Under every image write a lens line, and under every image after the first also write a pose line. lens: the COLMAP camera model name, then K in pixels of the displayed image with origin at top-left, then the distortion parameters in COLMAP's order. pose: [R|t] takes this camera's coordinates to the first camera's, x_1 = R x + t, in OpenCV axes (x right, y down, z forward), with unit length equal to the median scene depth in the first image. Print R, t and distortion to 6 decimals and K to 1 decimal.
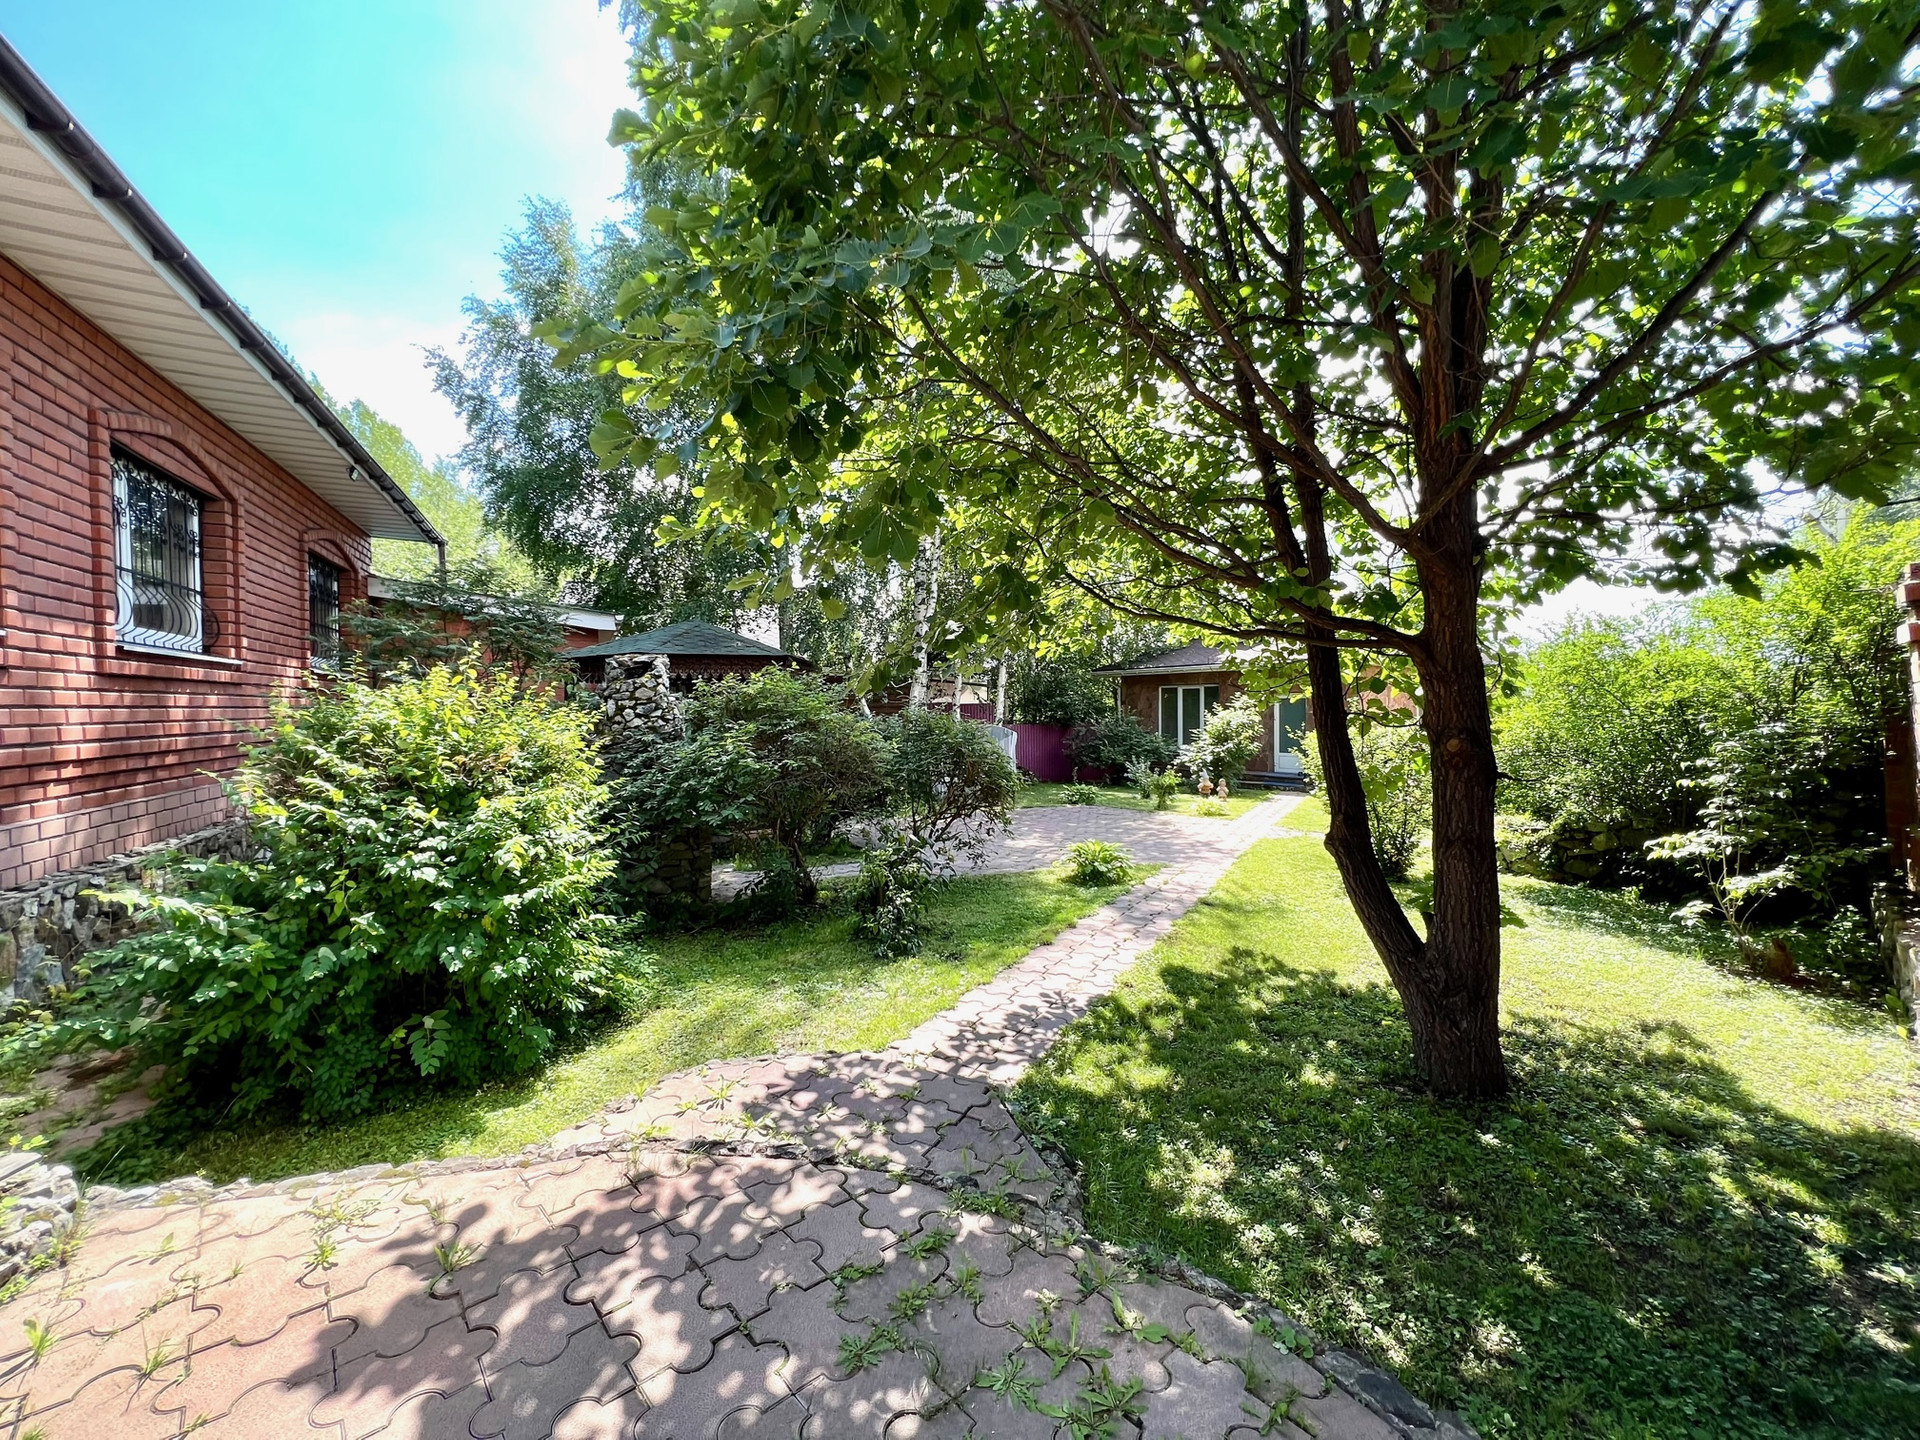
lens RADIAL K [[770.2, 0, 962.4], [0, 770.2, 722.0], [0, 0, 1]] dist [0.001076, 0.000253]
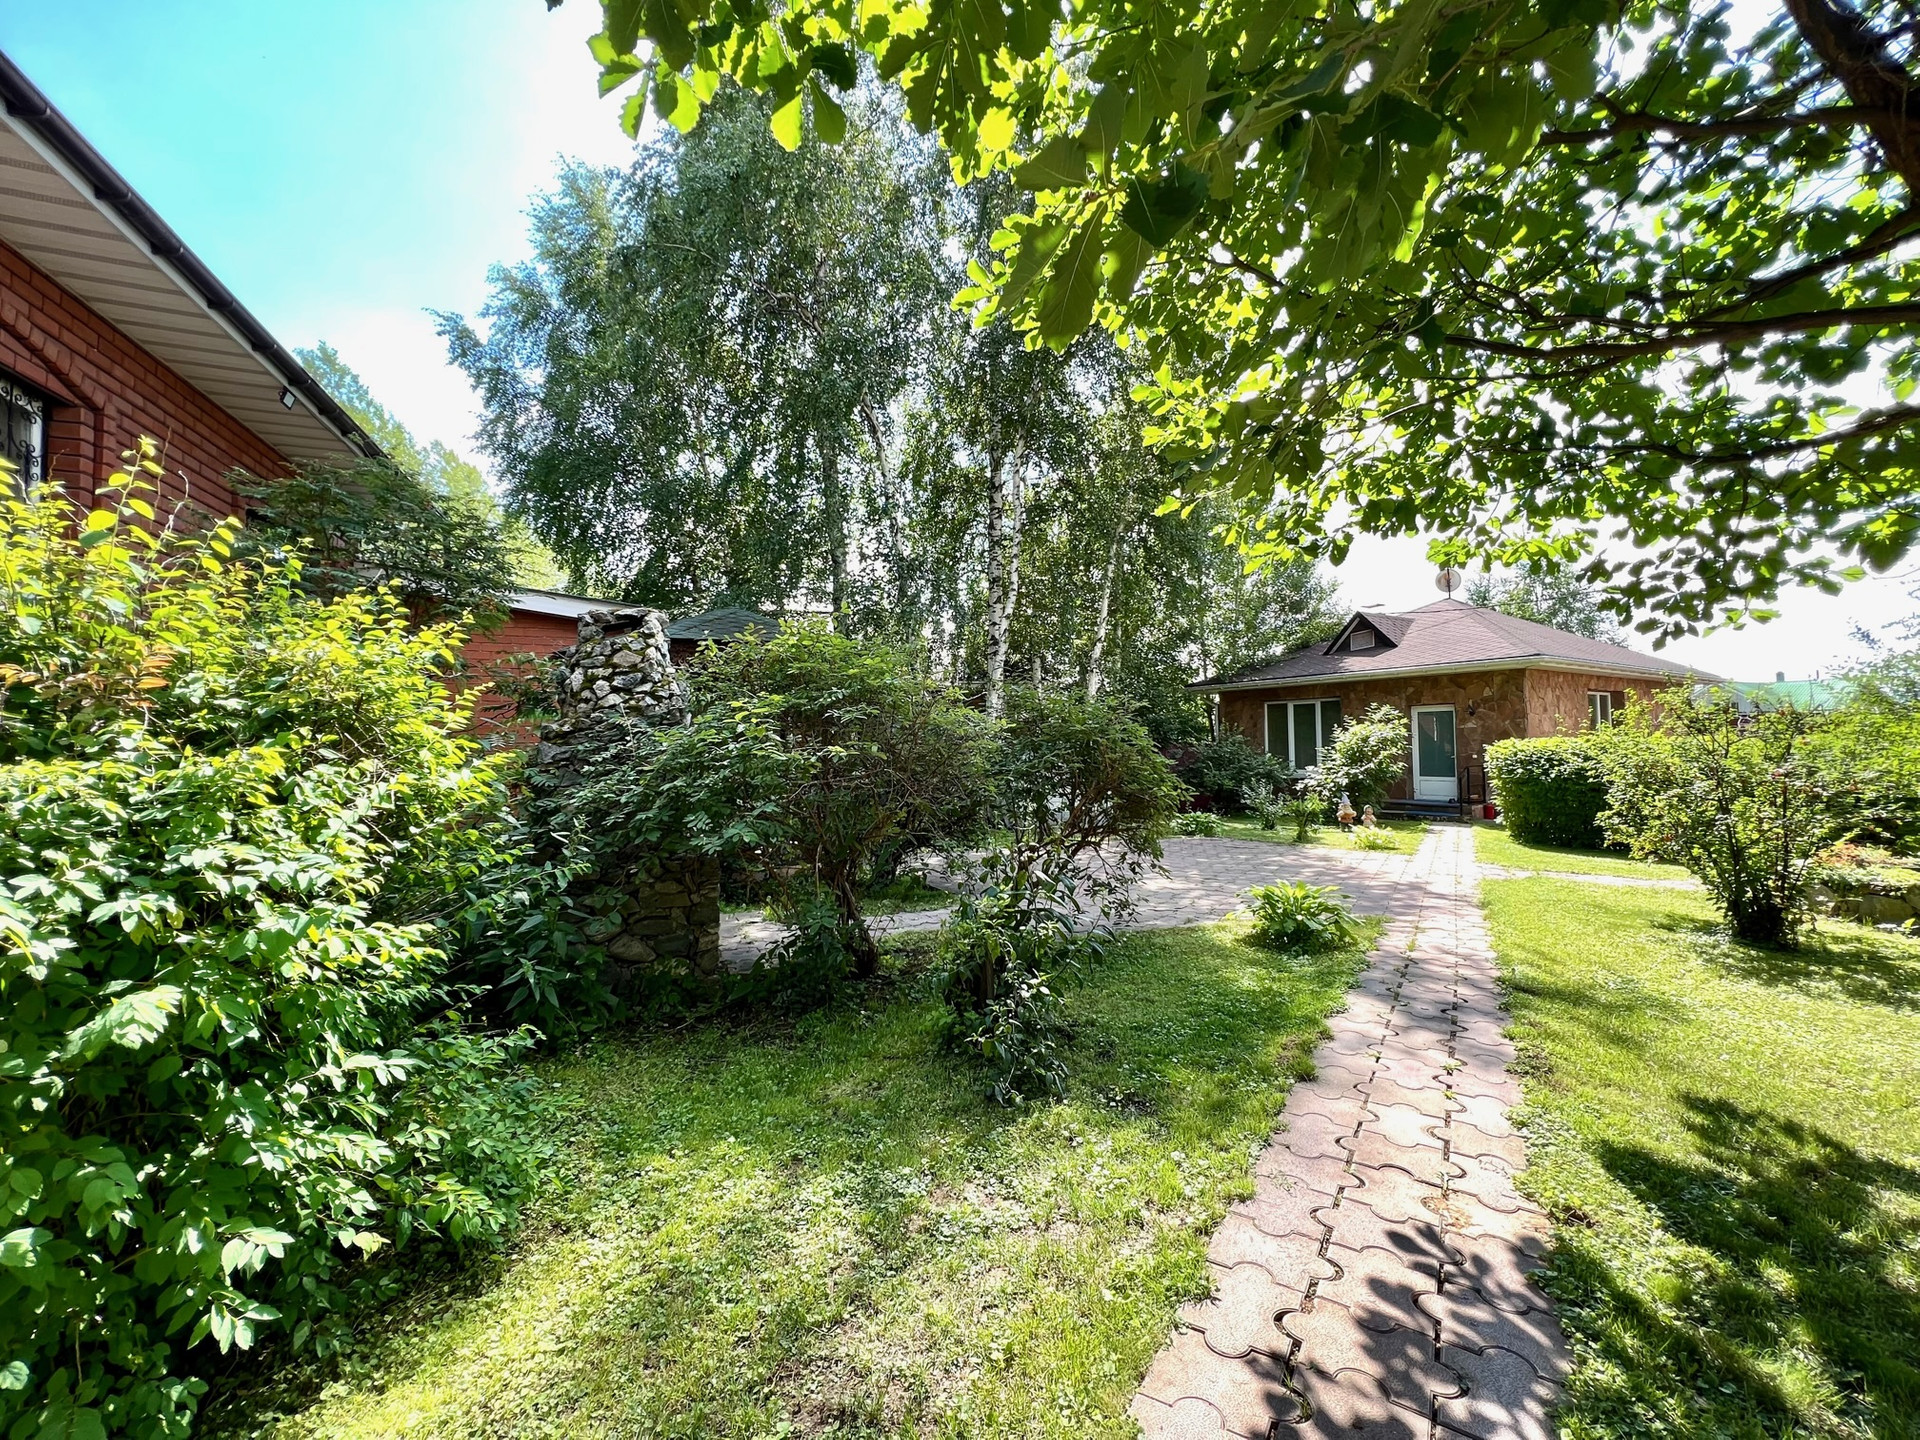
lens RADIAL K [[775.0, 0, 968.1], [0, 775.0, 718.5], [0, 0, 1]] dist [-0.002642, 0.000308]
pose [[0.997681, -0.008411, -0.067537, -0.068761], [0.004901, 0.998636, -0.051979, 0.053193], [0.067883, 0.051527, 0.996362, 0.349415]]
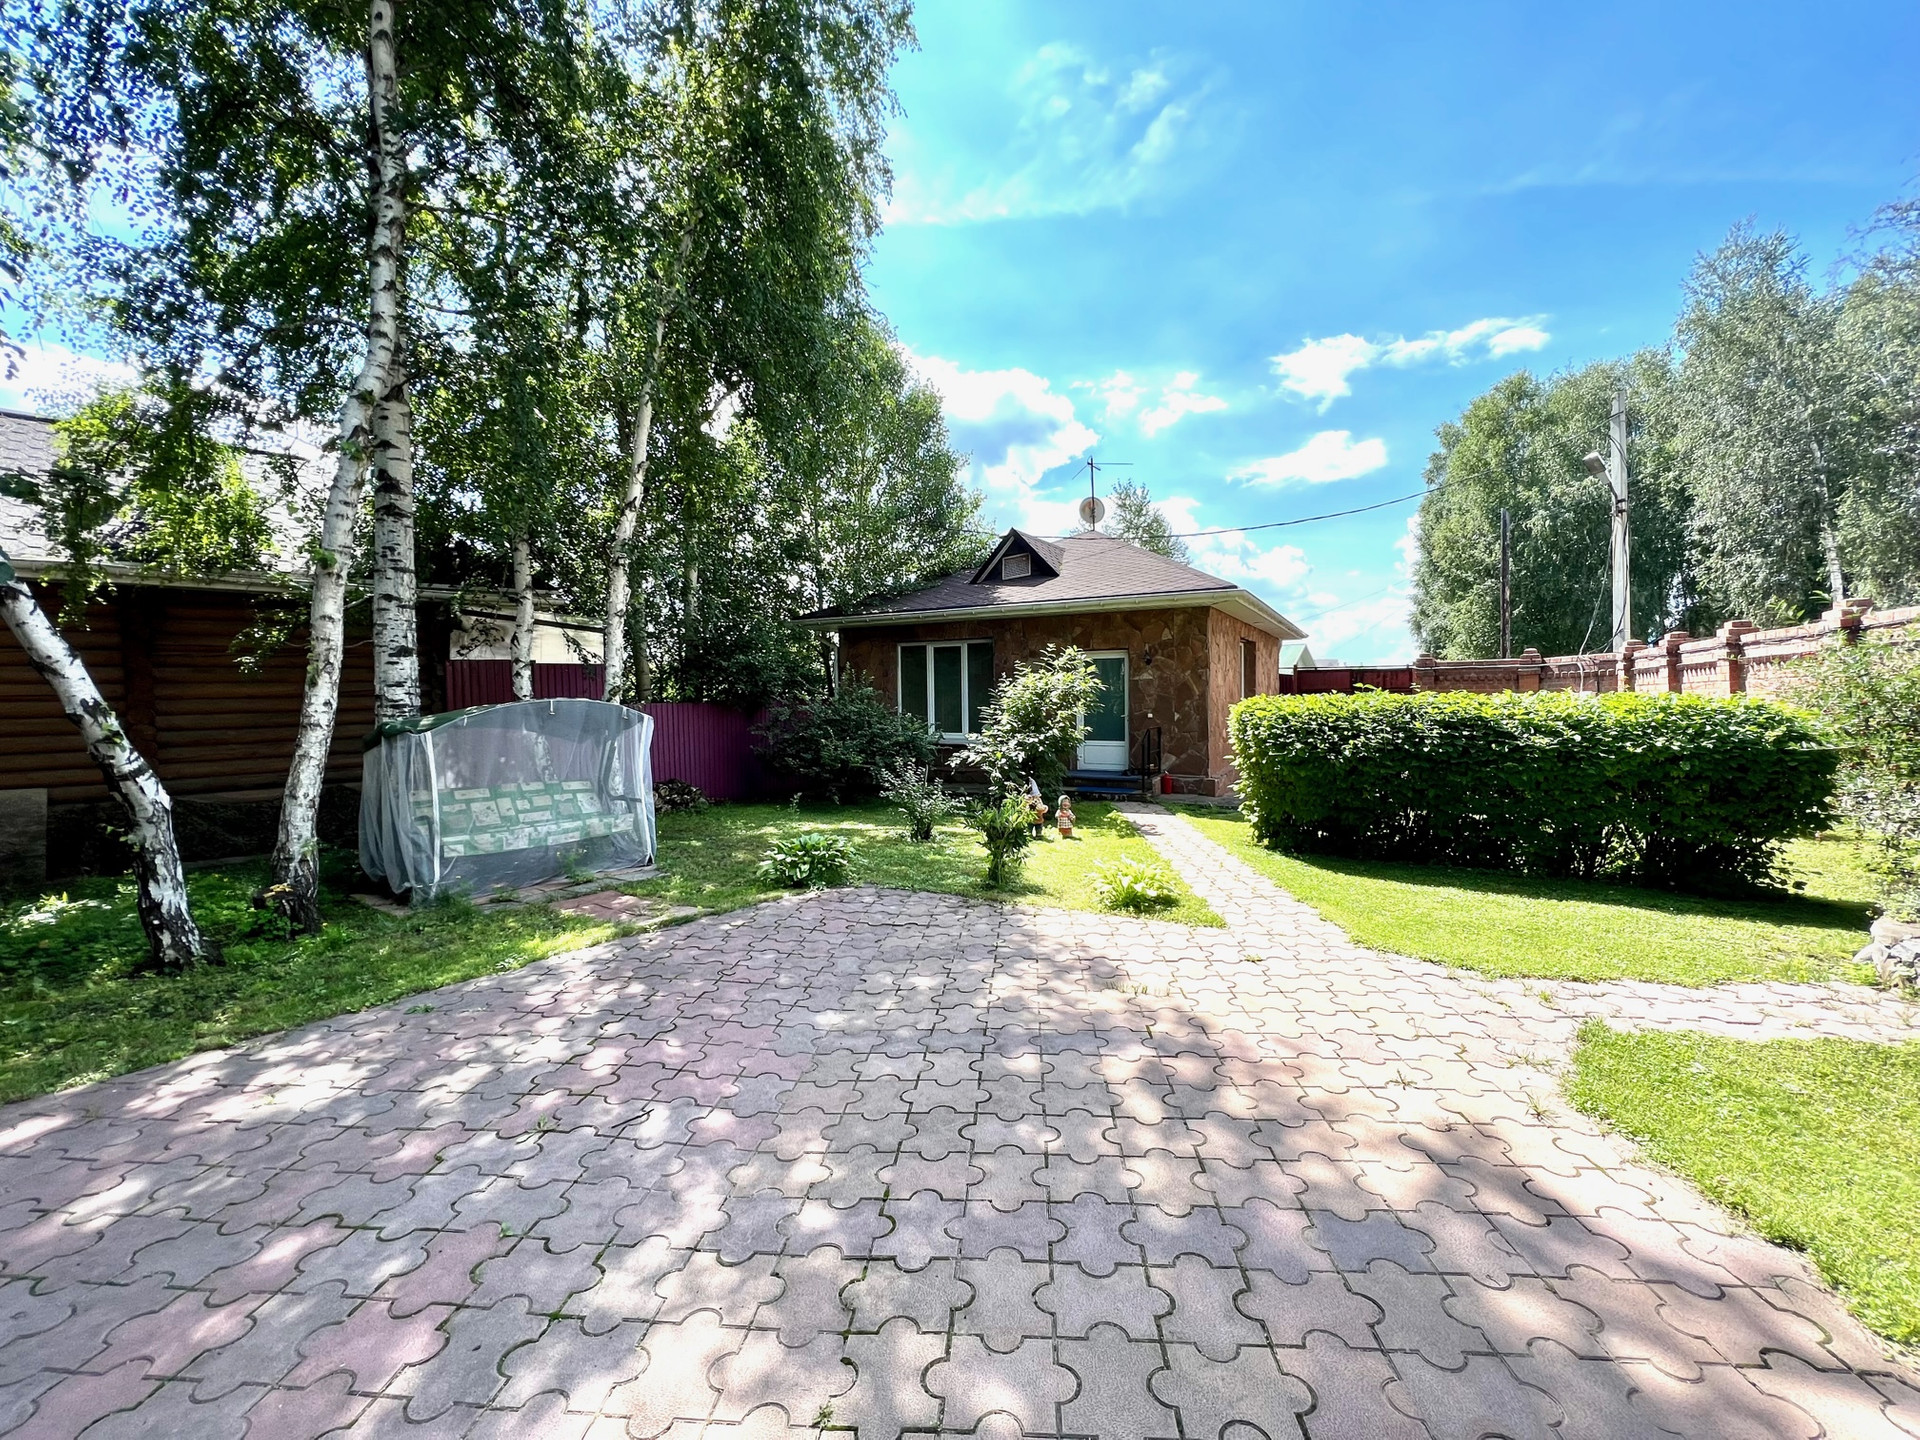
lens RADIAL K [[770.2, 0, 962.4], [0, 770.2, 722.0], [0, 0, 1]] dist [0.001076, 0.000253]
pose [[0.914418, -0.021401, 0.404205, 0.128996], [0.013602, 0.999662, 0.022155, 0.022461], [-0.404543, -0.014760, 0.914400, 1.260106]]
